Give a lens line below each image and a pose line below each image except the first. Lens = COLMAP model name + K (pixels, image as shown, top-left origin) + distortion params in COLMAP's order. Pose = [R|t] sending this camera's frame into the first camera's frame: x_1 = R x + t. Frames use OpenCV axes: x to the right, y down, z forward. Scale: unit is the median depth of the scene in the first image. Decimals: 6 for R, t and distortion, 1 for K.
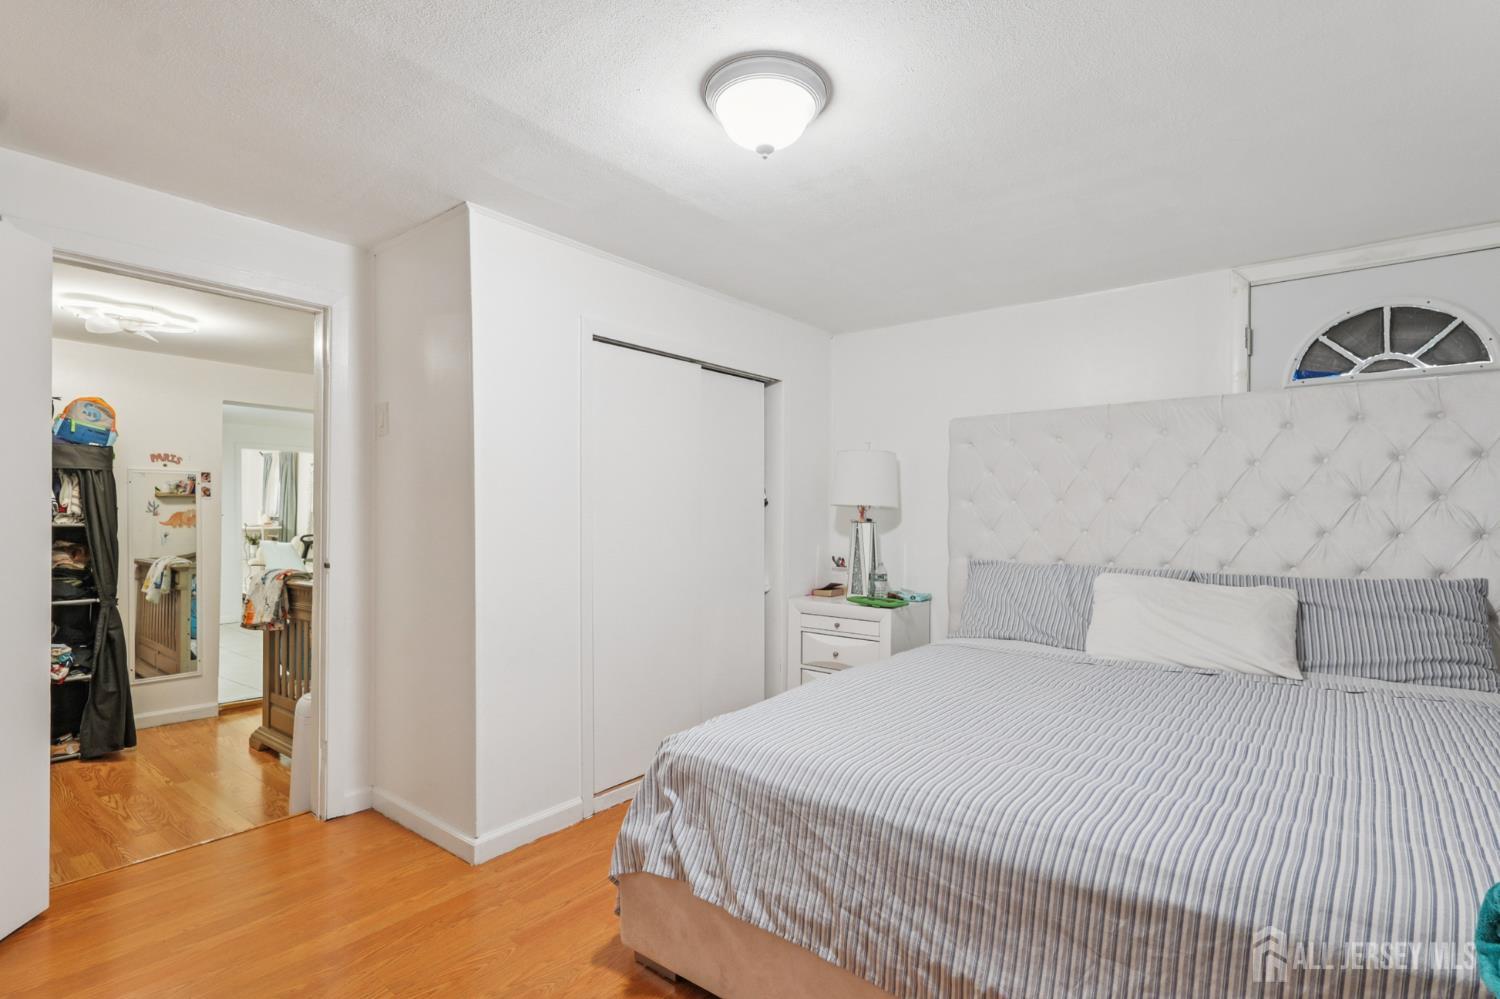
lens RADIAL K [[705.7, 0, 752.4], [0, 705.7, 510.3], [0, 0, 1]] dist [0.004019, 0.000503]
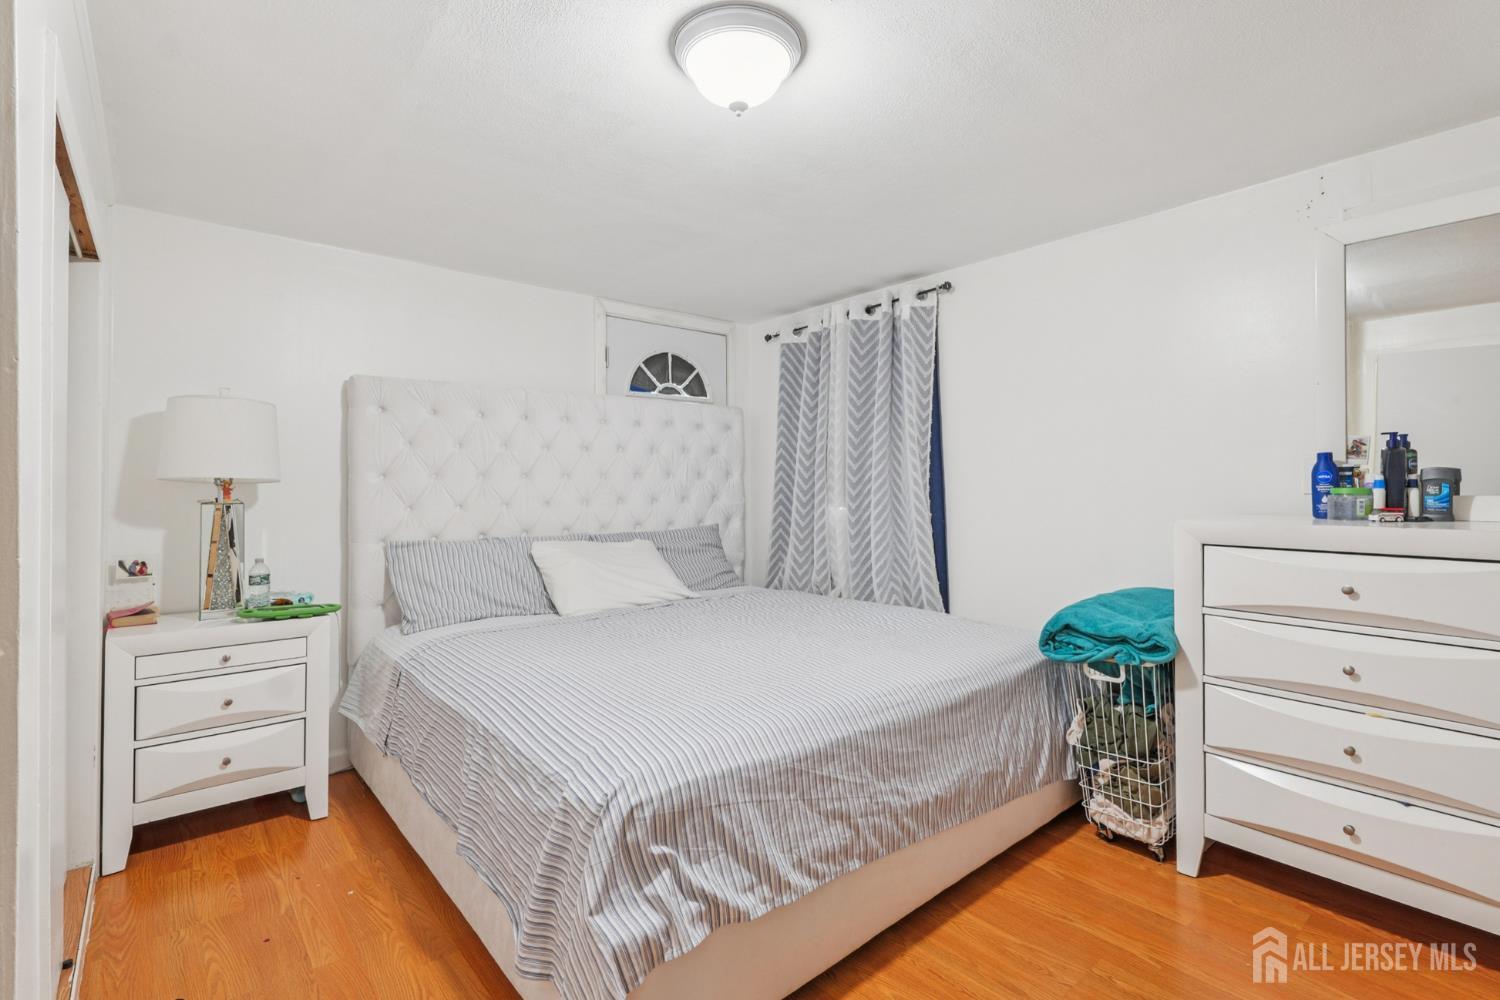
lens RADIAL K [[705.7, 0, 764.8], [0, 705.7, 477.1], [0, 0, 1]] dist [0.004019, 0.000503]
pose [[0.197890, 0.007601, 0.980195, -0.575068], [0.002415, 0.999963, -0.008242, -0.002196], [-0.980221, 0.003998, 0.197865, 0.487457]]
